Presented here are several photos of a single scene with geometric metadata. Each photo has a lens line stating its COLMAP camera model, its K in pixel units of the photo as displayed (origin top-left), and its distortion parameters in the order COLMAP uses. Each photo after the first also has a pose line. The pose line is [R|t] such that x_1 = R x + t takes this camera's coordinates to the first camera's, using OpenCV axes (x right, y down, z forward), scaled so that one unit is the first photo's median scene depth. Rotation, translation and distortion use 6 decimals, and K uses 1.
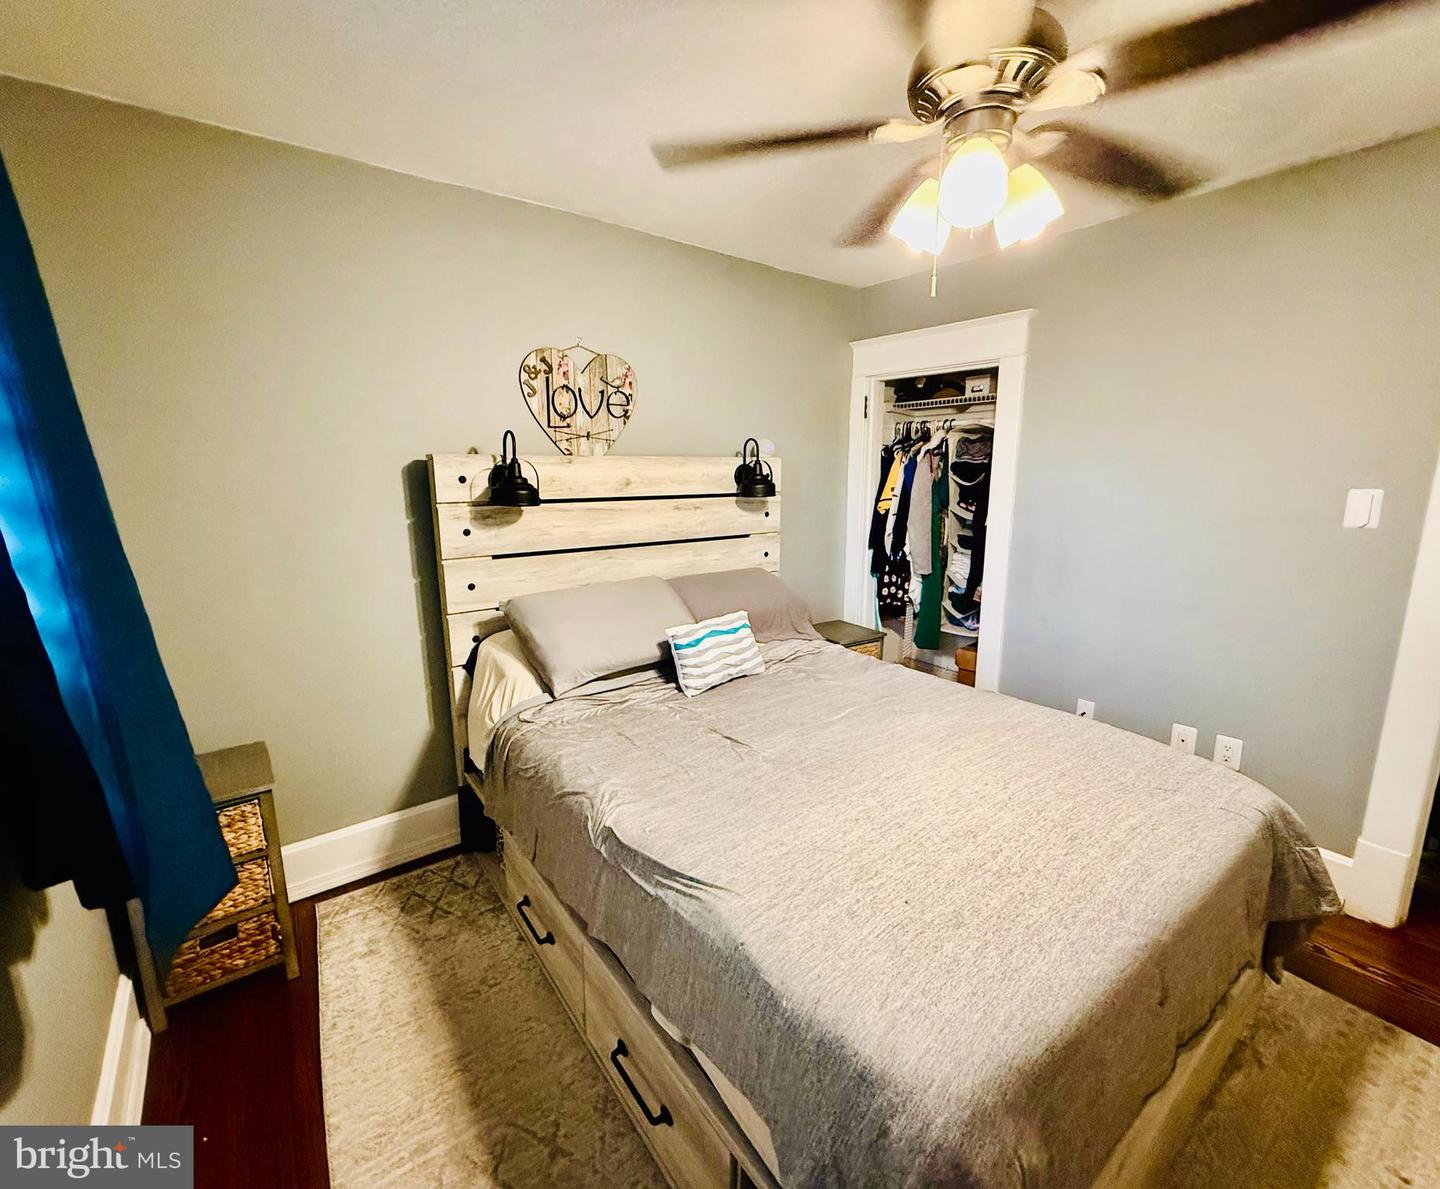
lens RADIAL K [[634.8, 0, 720.7], [0, 634.8, 594.4], [0, 0, 1]] dist [0.002894, 0.000075]
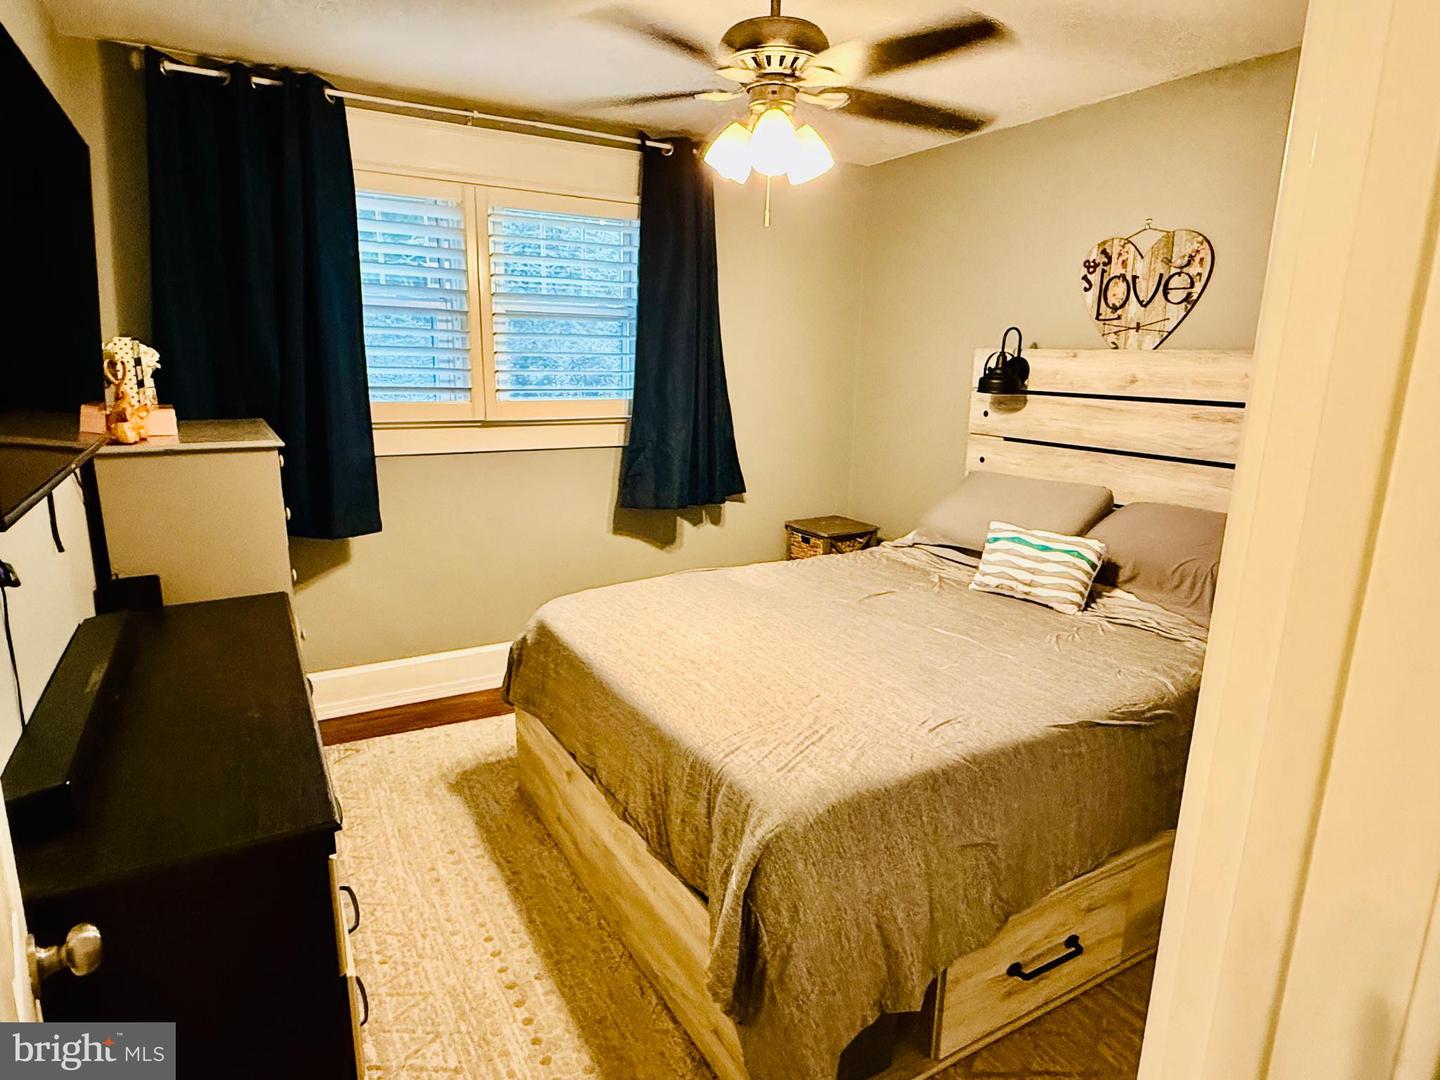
lens RADIAL K [[835.7, 0, 719.1], [0, 835.7, 540.5], [0, 0, 1]] dist [0.000356, 0.000046]
pose [[-0.122291, 0.216239, -0.968651, 1.111105], [-0.211750, 0.947821, 0.238322, -0.124469], [0.969643, 0.234257, -0.070122, 0.599535]]
